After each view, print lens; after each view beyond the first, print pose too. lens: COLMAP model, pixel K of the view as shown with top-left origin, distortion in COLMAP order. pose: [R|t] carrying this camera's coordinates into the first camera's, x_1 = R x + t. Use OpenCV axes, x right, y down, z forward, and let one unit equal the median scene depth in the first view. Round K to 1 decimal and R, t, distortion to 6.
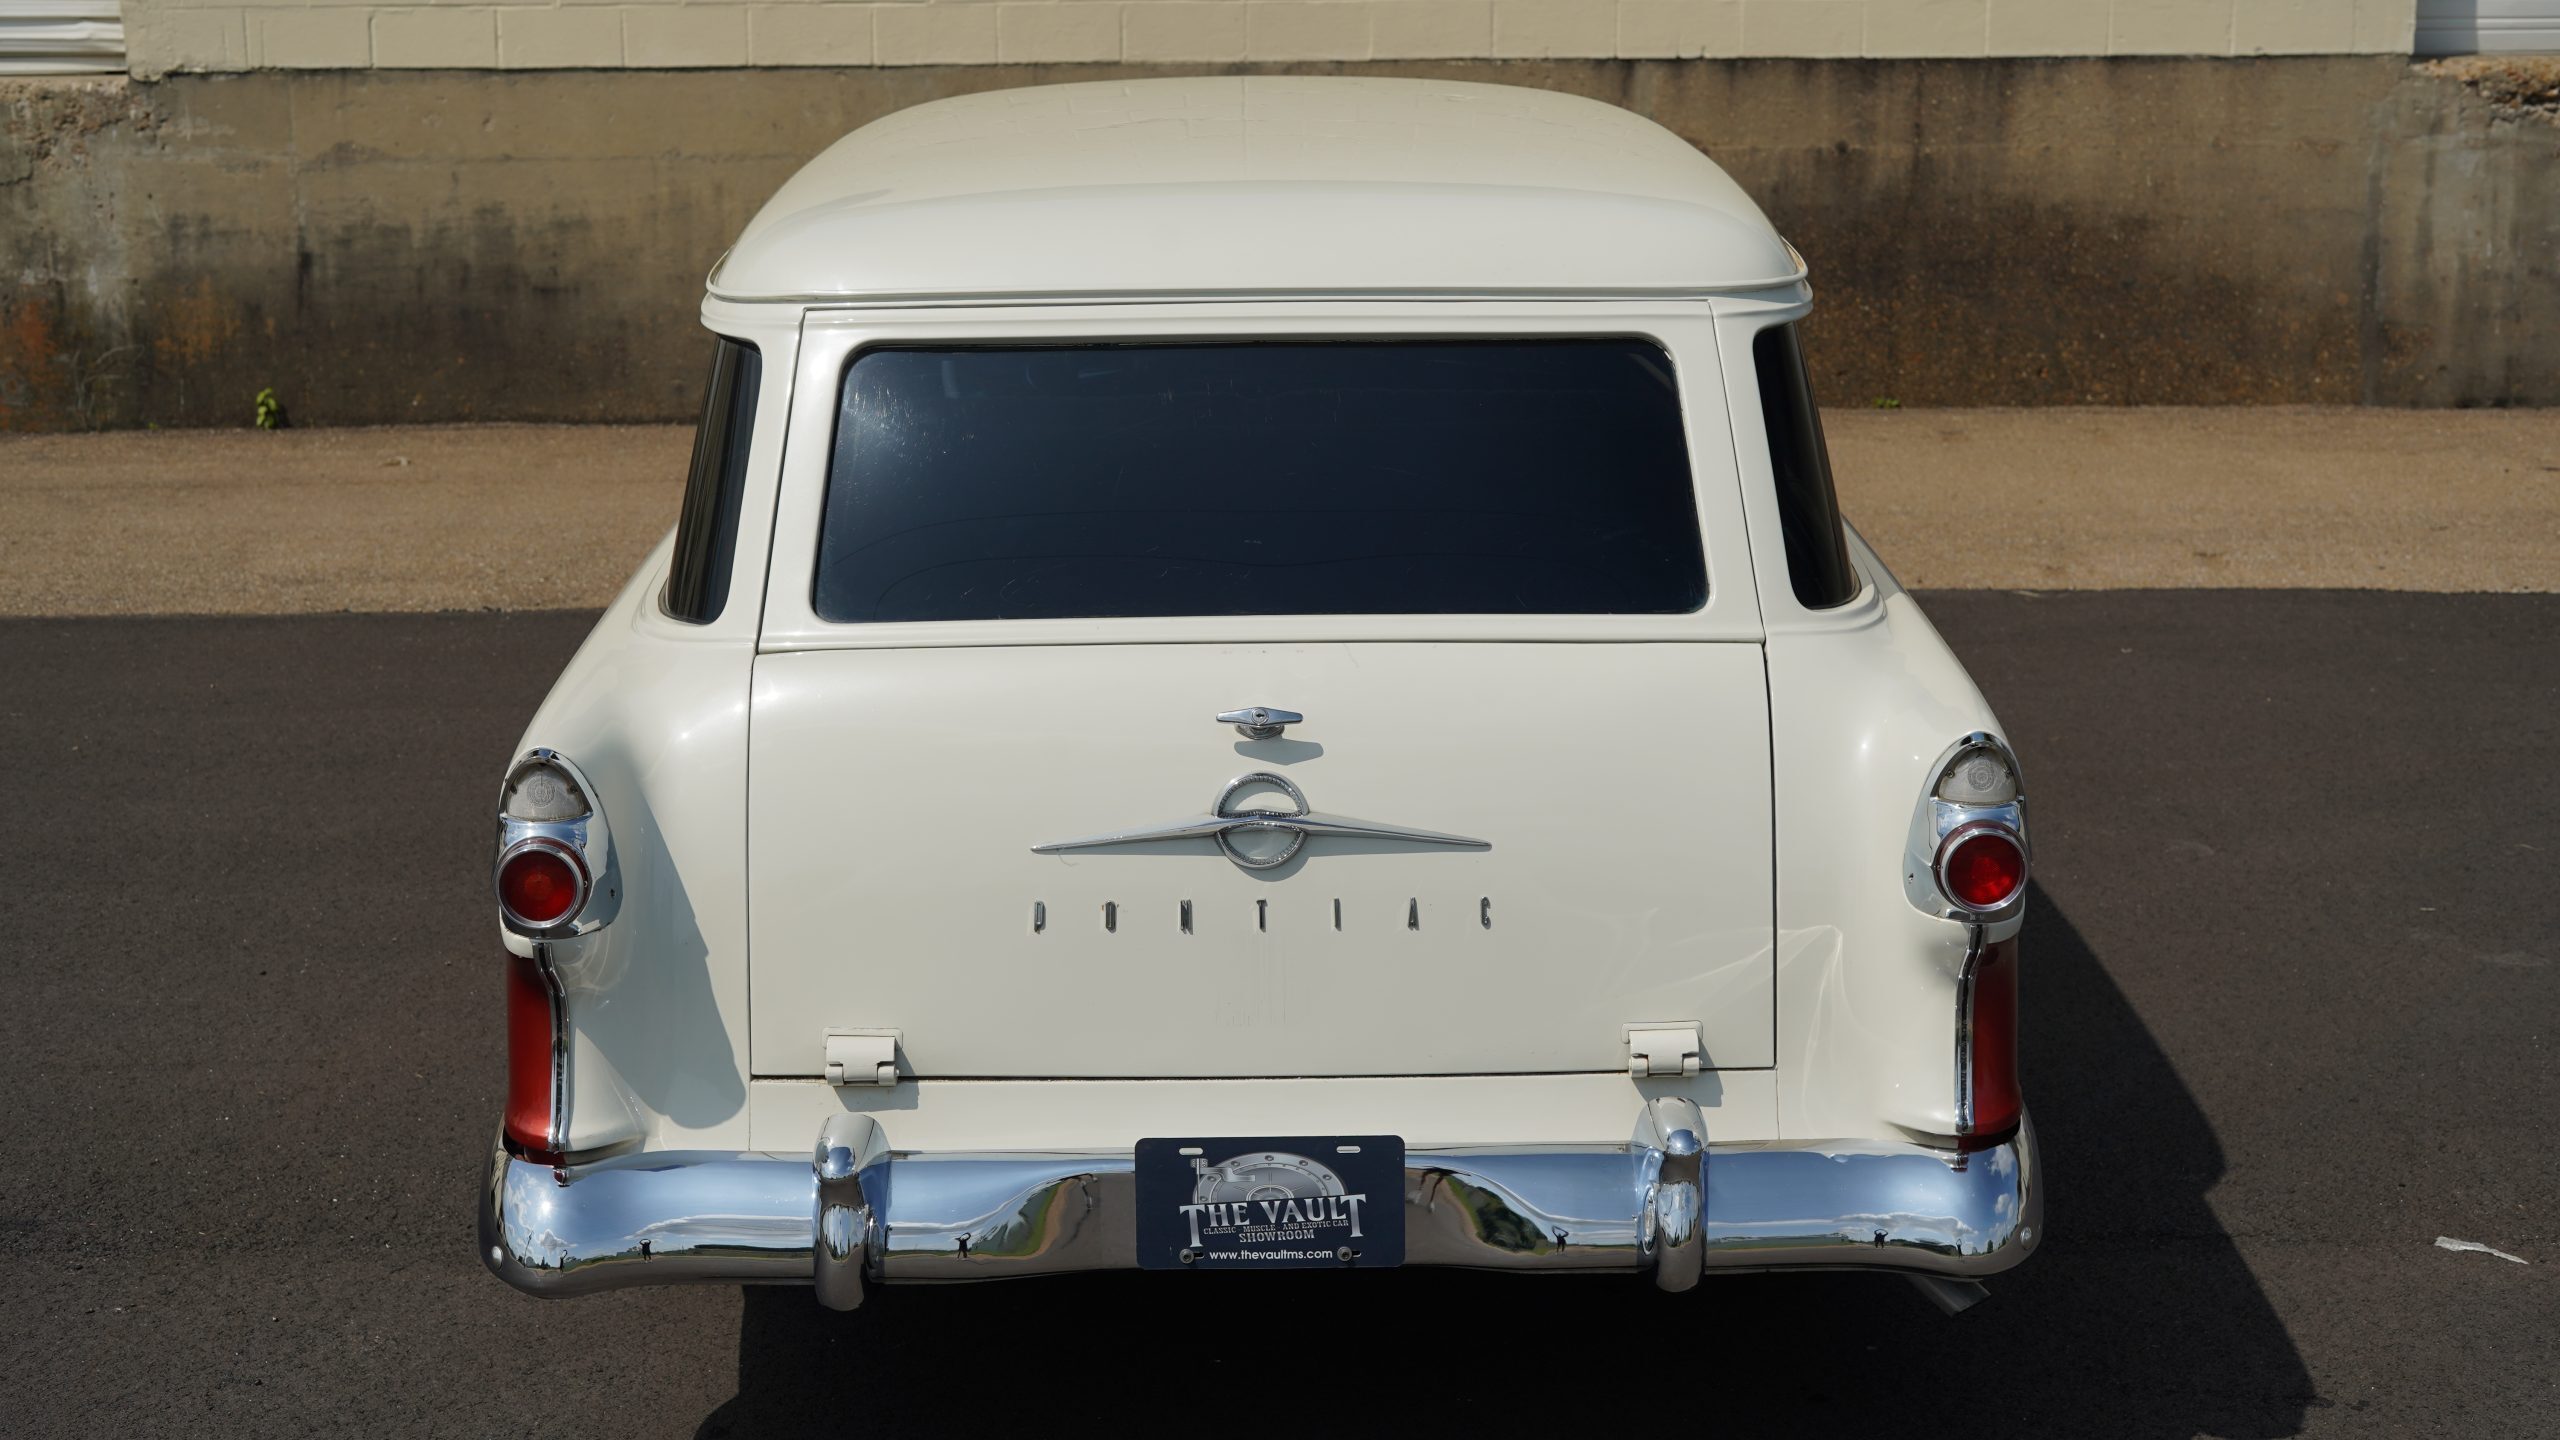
lens RADIAL K [[3725.5, 0, 1276.3], [0, 3725.5, 738.7], [0, 0, 1]] dist [-0.016831, 0.000000]
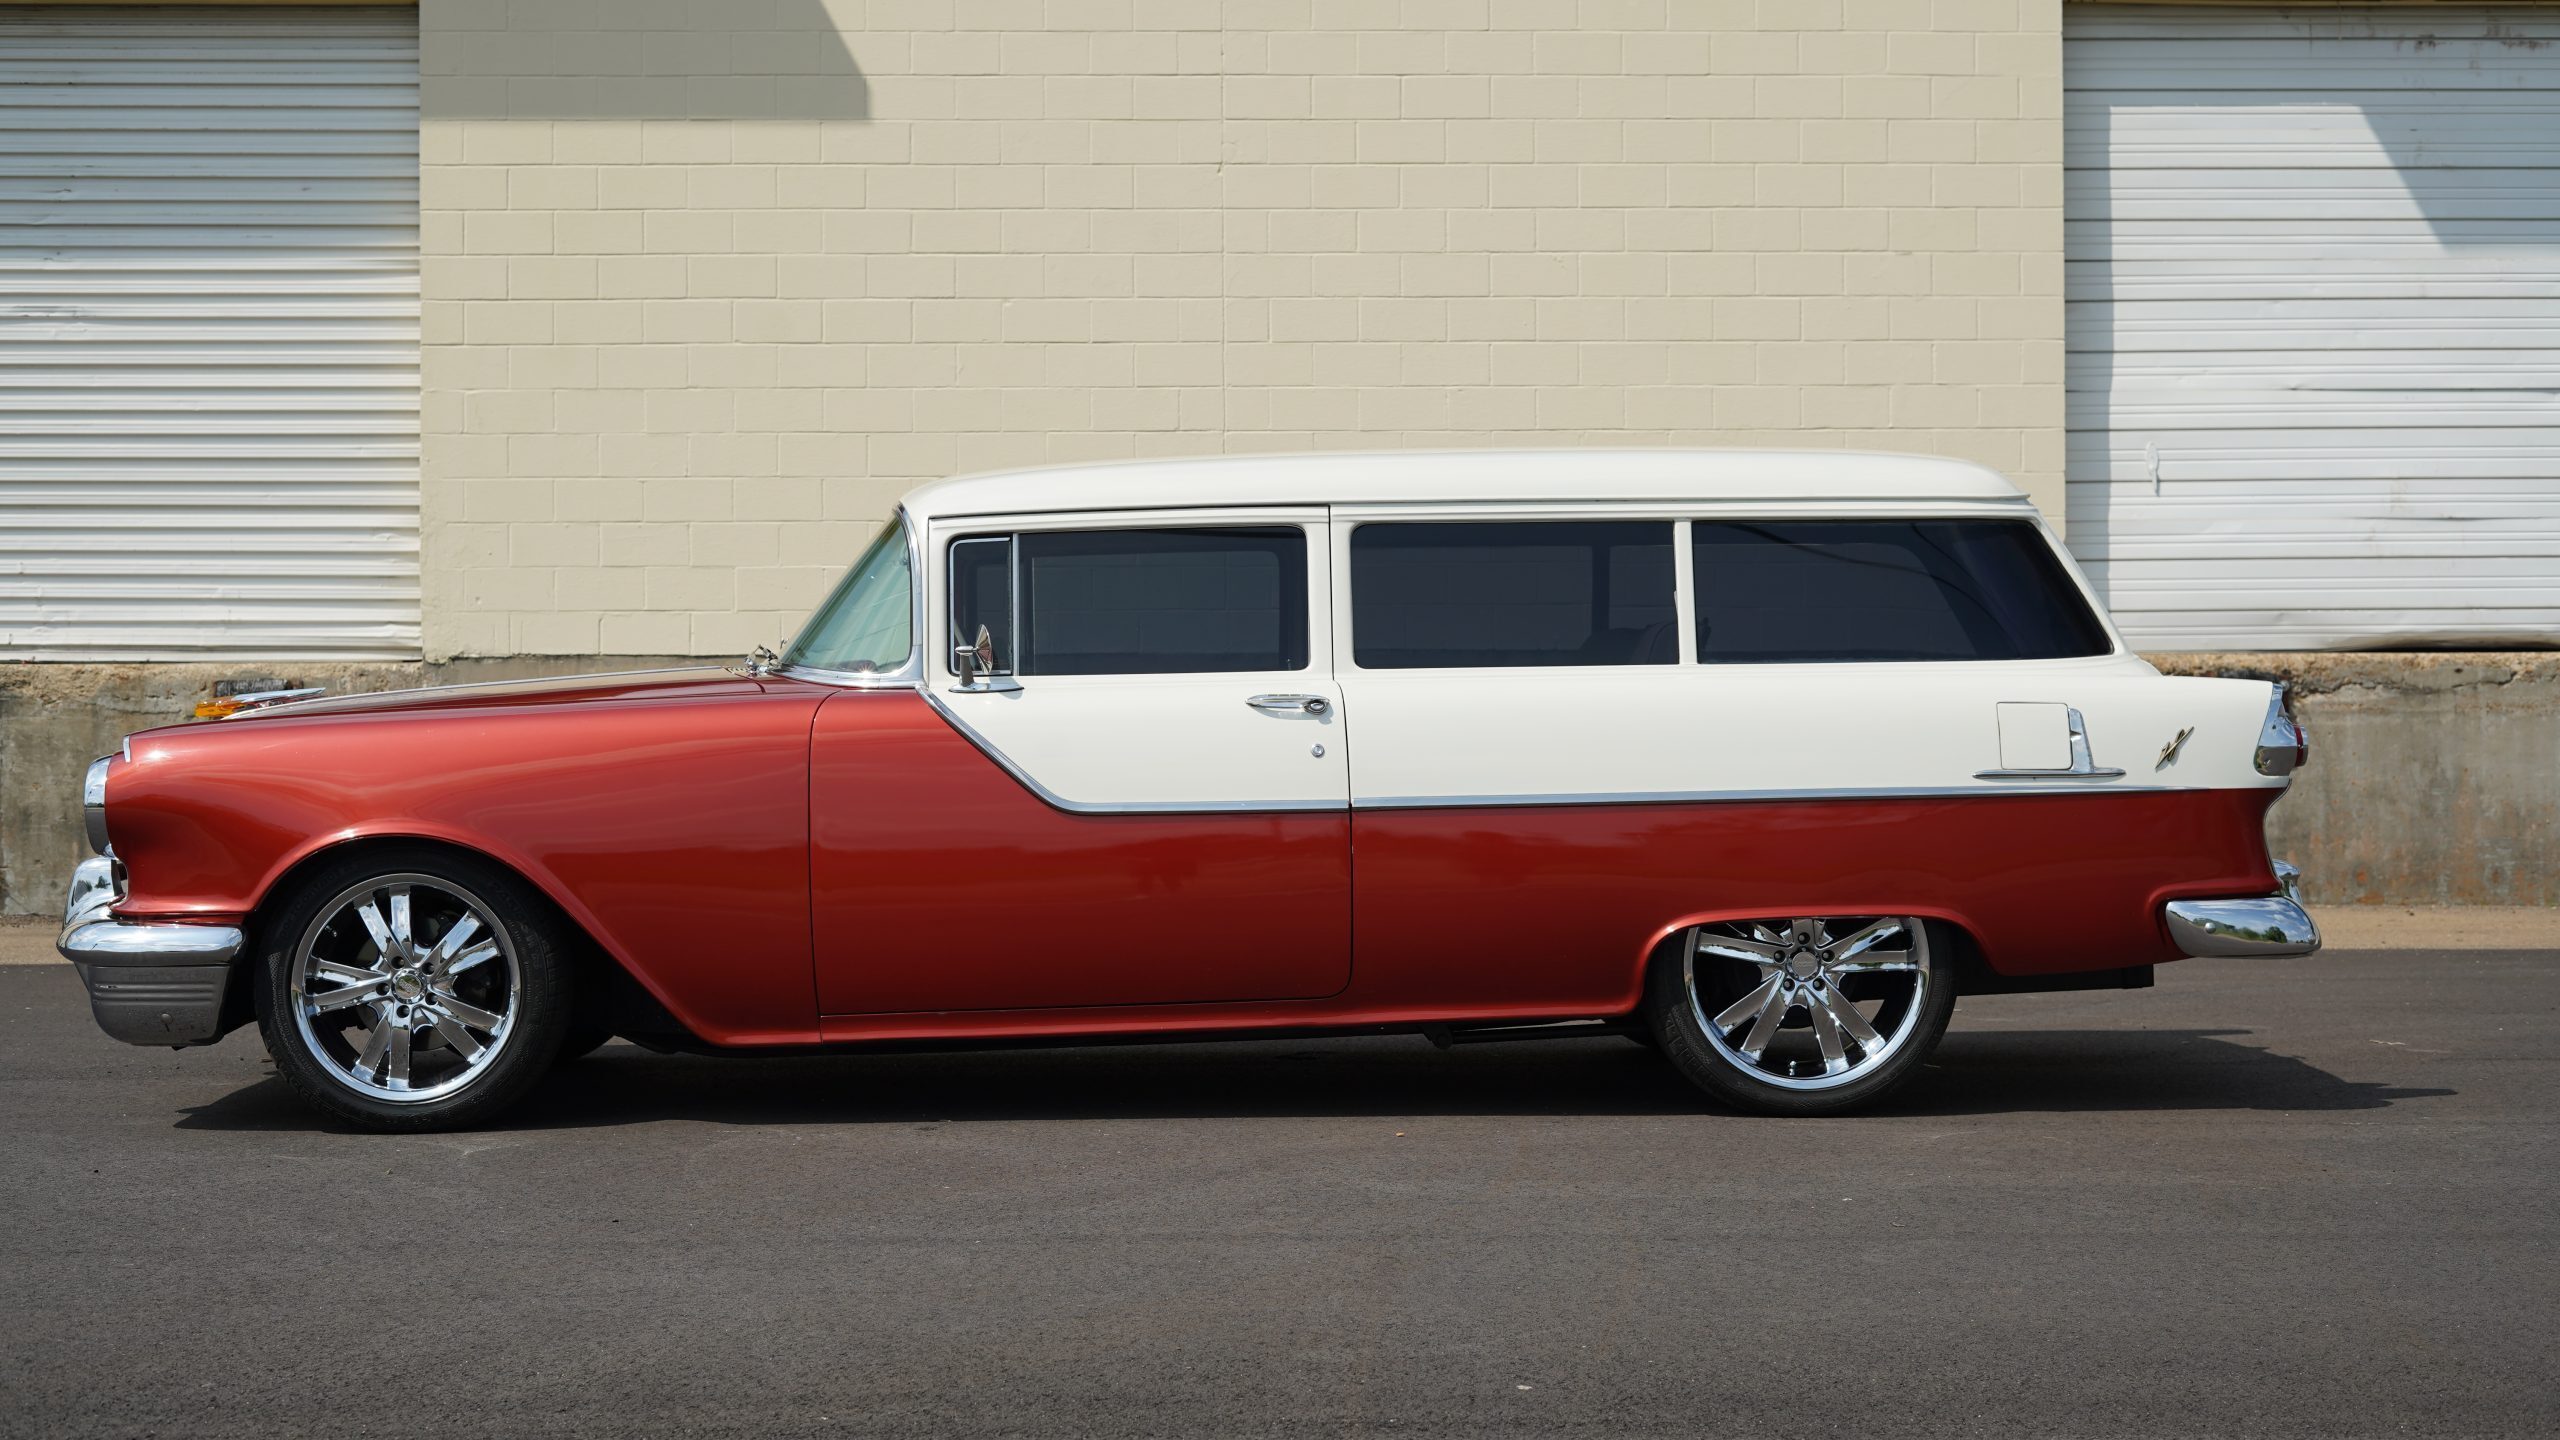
lens RADIAL K [[3725.5, 0, 1270.0], [0, 3725.5, 738.2], [0, 0, 1]] dist [-0.016831, 0.000000]
pose [[0.999947, 0.001408, 0.010196, -0.006789], [0.001054, 0.971390, -0.237489, 0.178352], [-0.010239, 0.237487, 0.971337, -0.341798]]
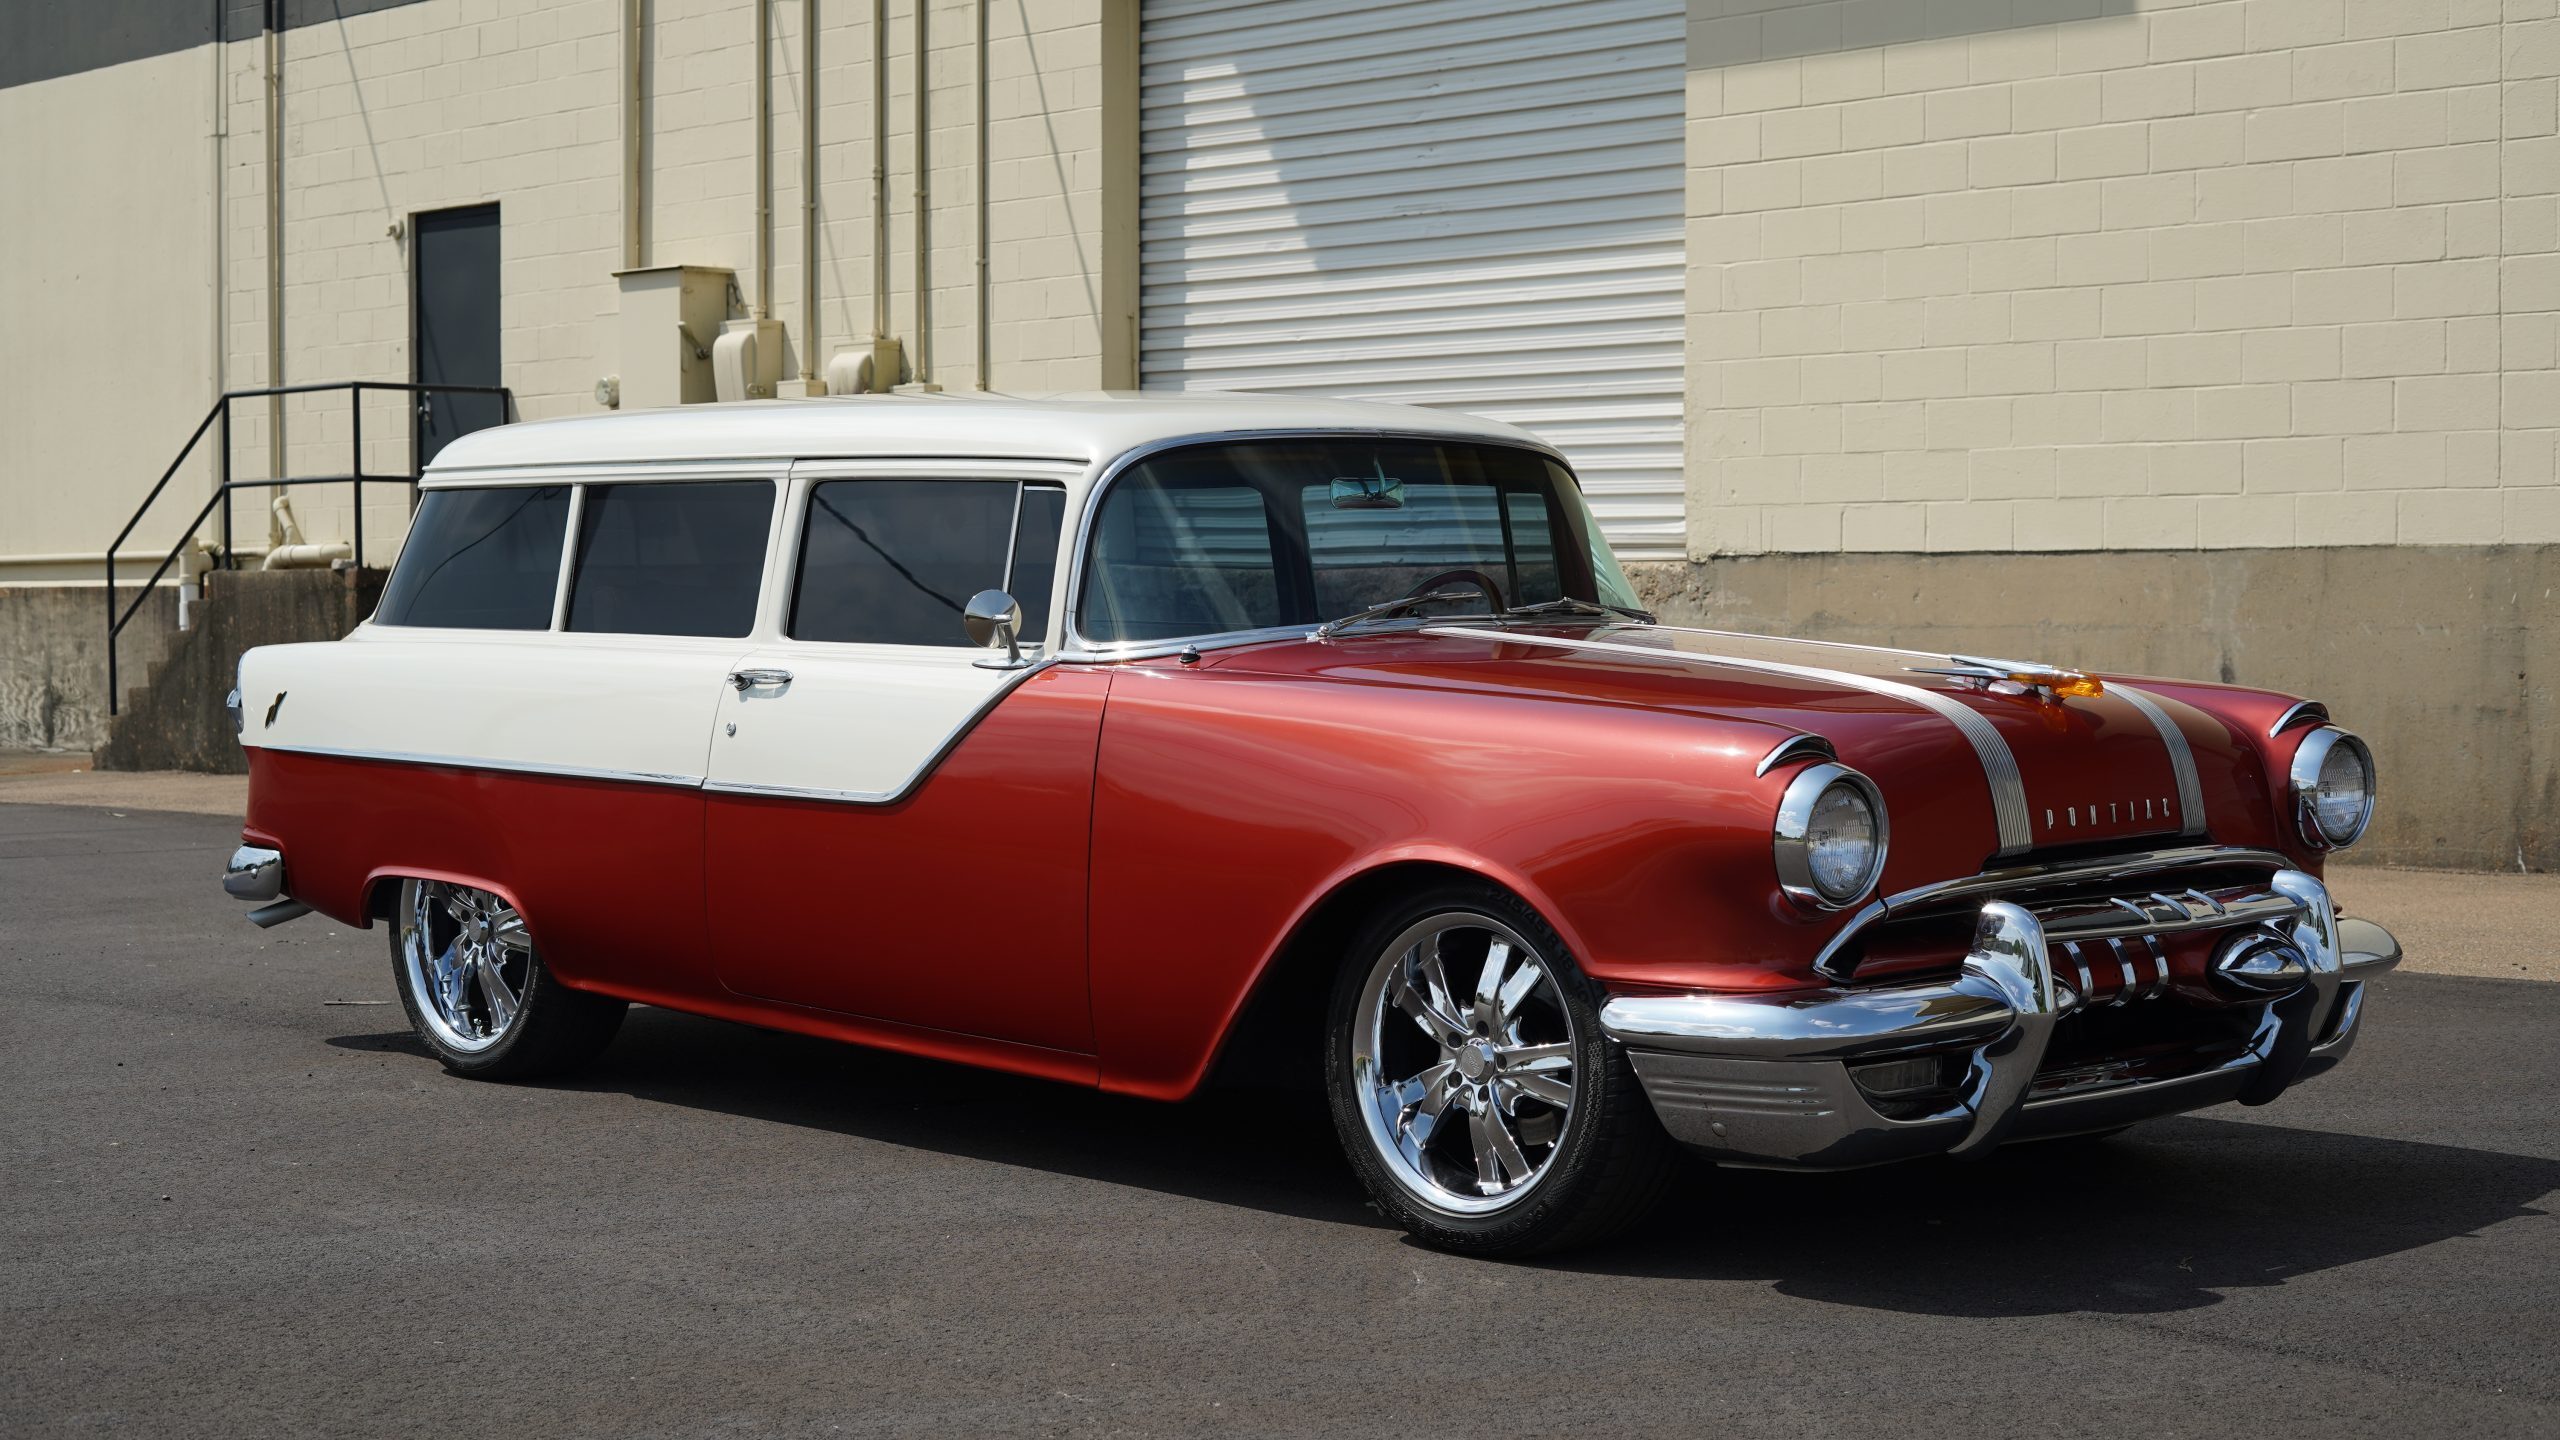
lens RADIAL K [[3725.5, 0, 1264.0], [0, 3725.5, 733.8], [0, 0, 1]] dist [-0.016831, 0.000000]
pose [[0.696191, 0.030103, -0.717225, 0.510167], [-0.168627, 0.978021, -0.122634, 0.063373], [0.697770, 0.206320, 0.685966, 0.024498]]
